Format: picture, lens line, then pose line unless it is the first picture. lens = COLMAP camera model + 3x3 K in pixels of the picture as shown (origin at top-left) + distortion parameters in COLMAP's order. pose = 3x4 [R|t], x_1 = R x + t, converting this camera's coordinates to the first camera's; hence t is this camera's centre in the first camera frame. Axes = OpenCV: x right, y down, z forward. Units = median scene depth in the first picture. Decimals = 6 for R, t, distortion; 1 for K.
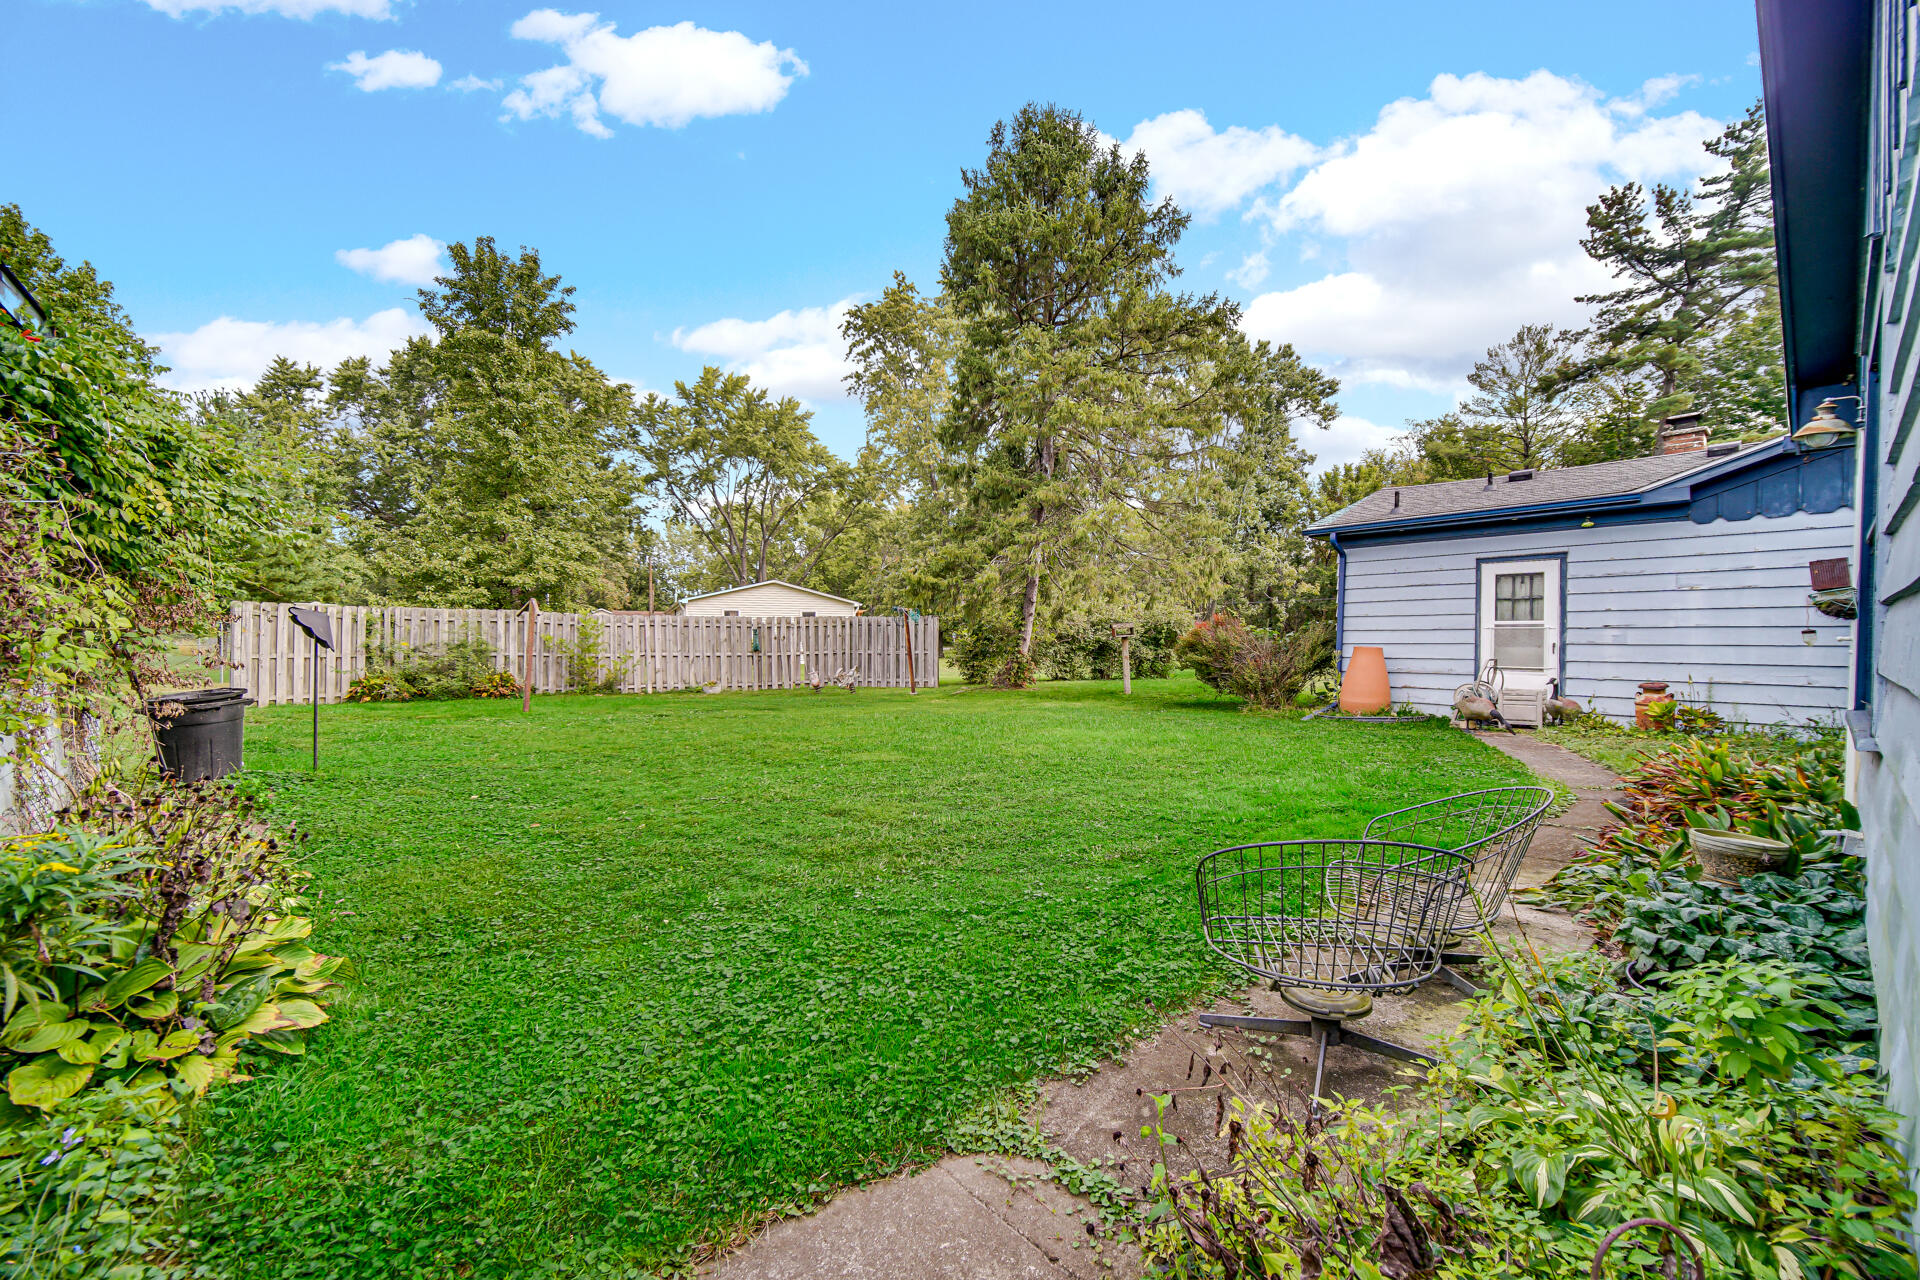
lens RADIAL K [[751.5, 0, 956.2], [0, 751.5, 642.8], [0, 0, 1]] dist [-0.003623, -0.000246]
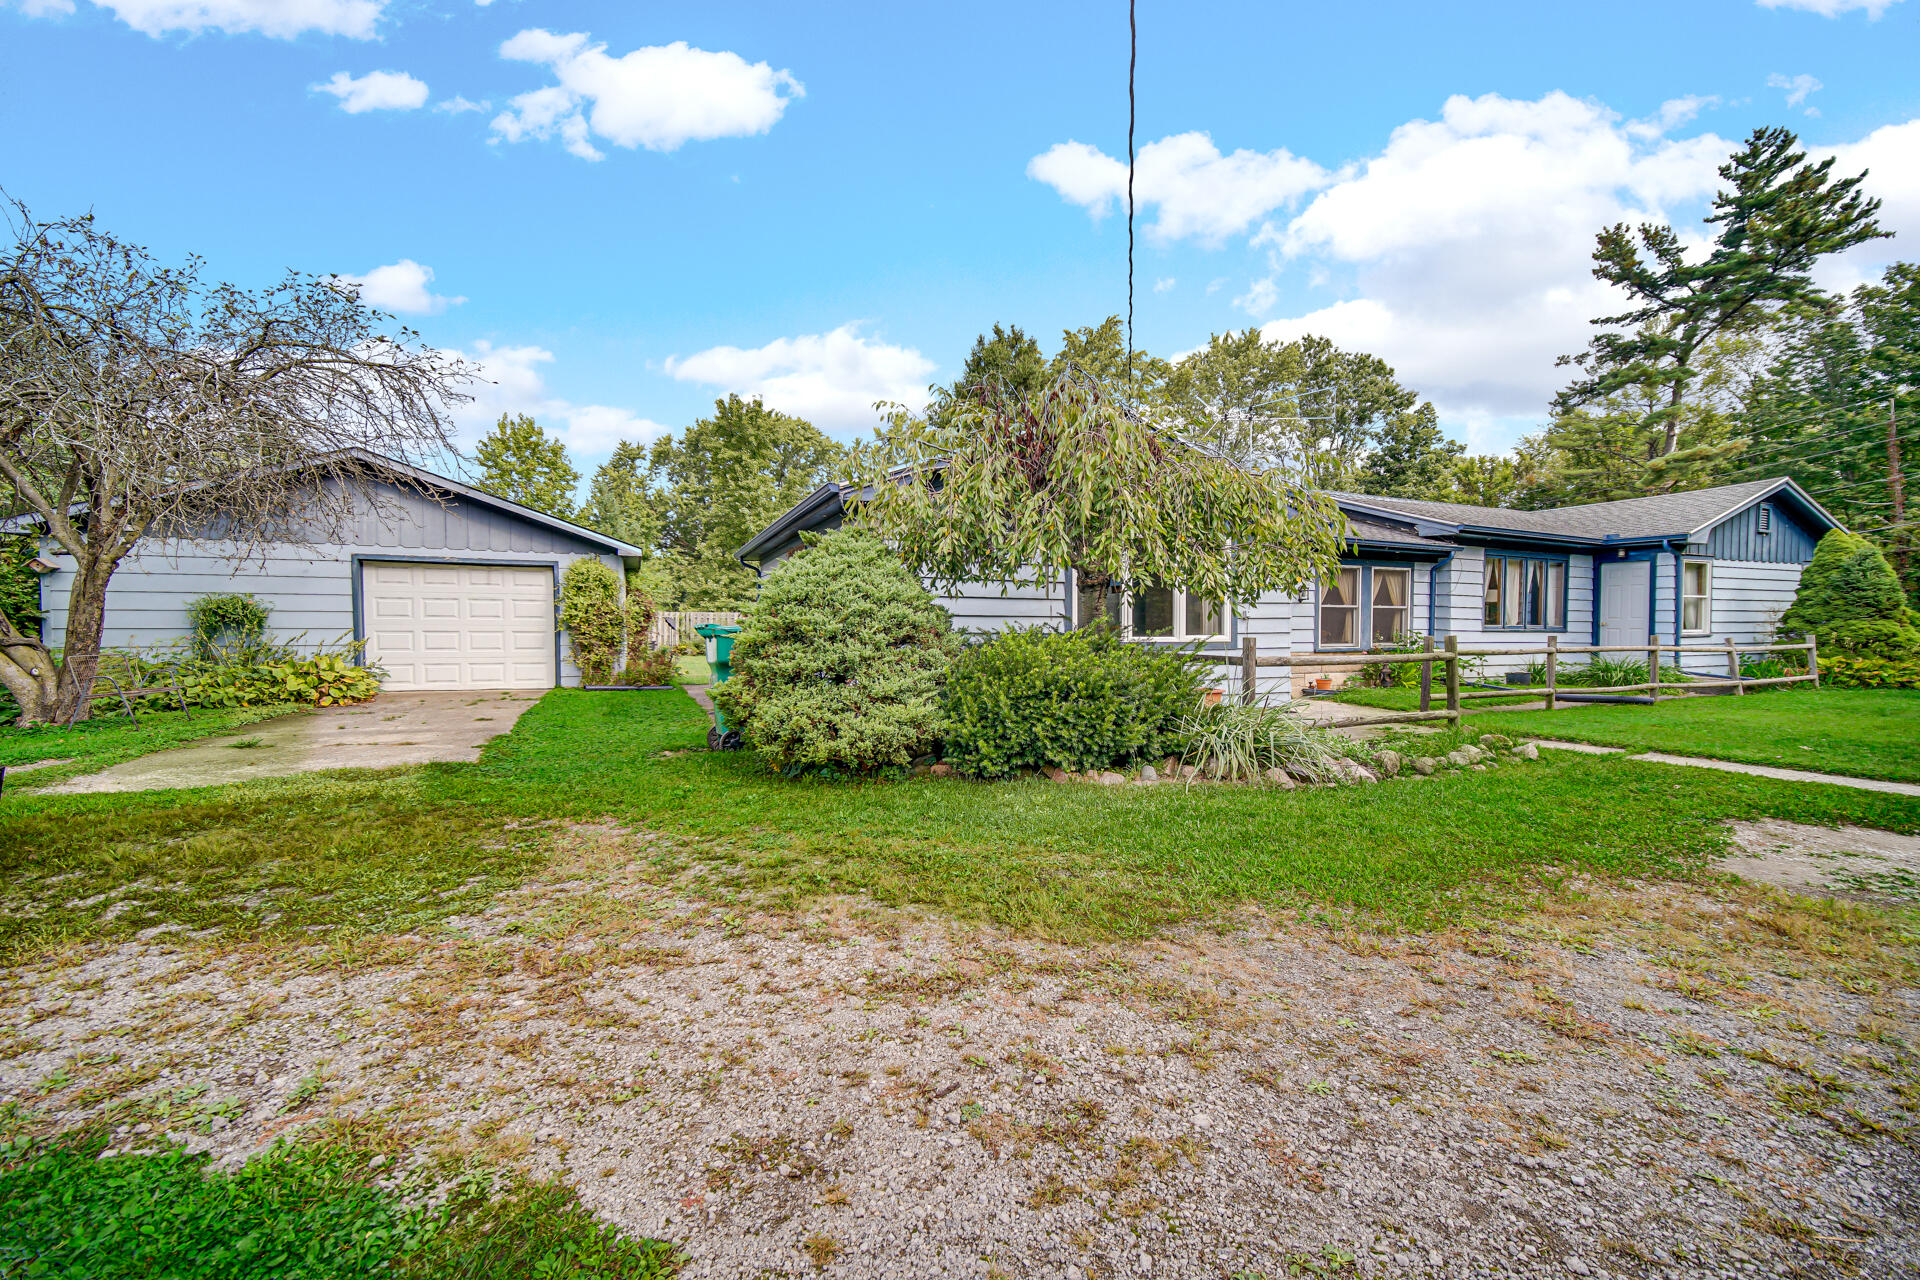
lens RADIAL K [[751.5, 0, 962.5], [0, 751.5, 639.2], [0, 0, 1]] dist [-0.003623, -0.000246]
pose [[0.958081, 0.003297, -0.286479, 0.262165], [-0.000558, 0.999953, 0.009639, 0.004213], [0.286497, -0.009075, 0.958038, -0.359012]]
